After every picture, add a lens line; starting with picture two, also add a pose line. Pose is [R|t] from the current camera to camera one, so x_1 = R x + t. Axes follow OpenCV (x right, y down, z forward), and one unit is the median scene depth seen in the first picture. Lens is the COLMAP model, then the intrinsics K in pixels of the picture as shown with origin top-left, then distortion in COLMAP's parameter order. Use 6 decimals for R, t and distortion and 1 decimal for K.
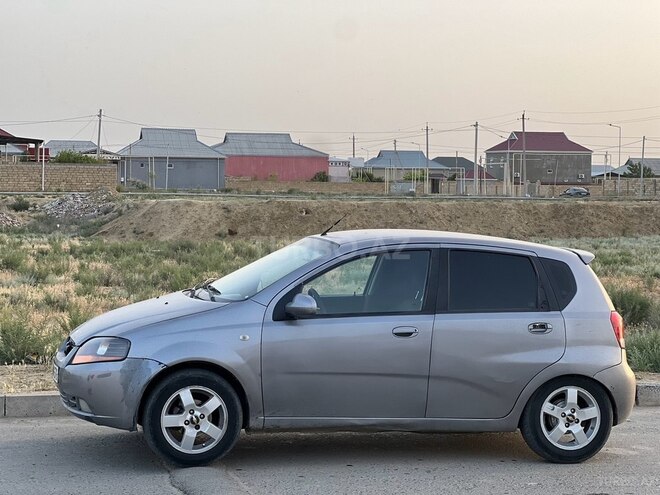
lens RADIAL K [[1472.3, 0, 330.0], [0, 1472.3, 247.5], [0, 0, 1]] dist [0.090187, 0.913129]
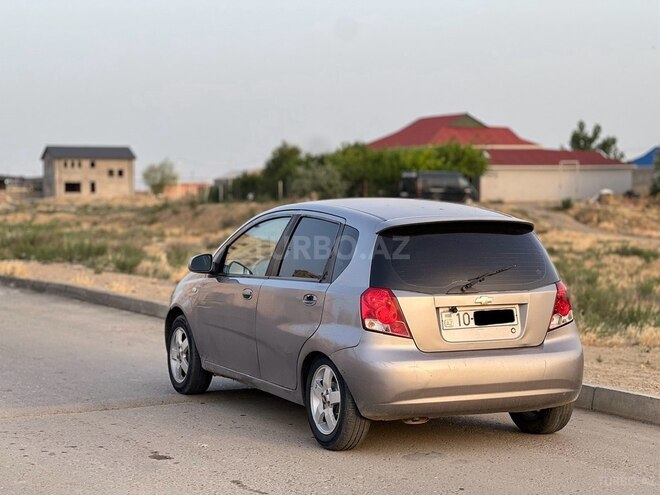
lens RADIAL K [[1472.3, 0, 330.0], [0, 1472.3, 247.5], [0, 0, 1]] dist [0.090187, 0.913129]
pose [[0.233004, 0.017358, -0.972321, 1.083989], [-0.032343, 0.999426, 0.010091, 0.011441], [0.971938, 0.029097, 0.233432, 0.807869]]
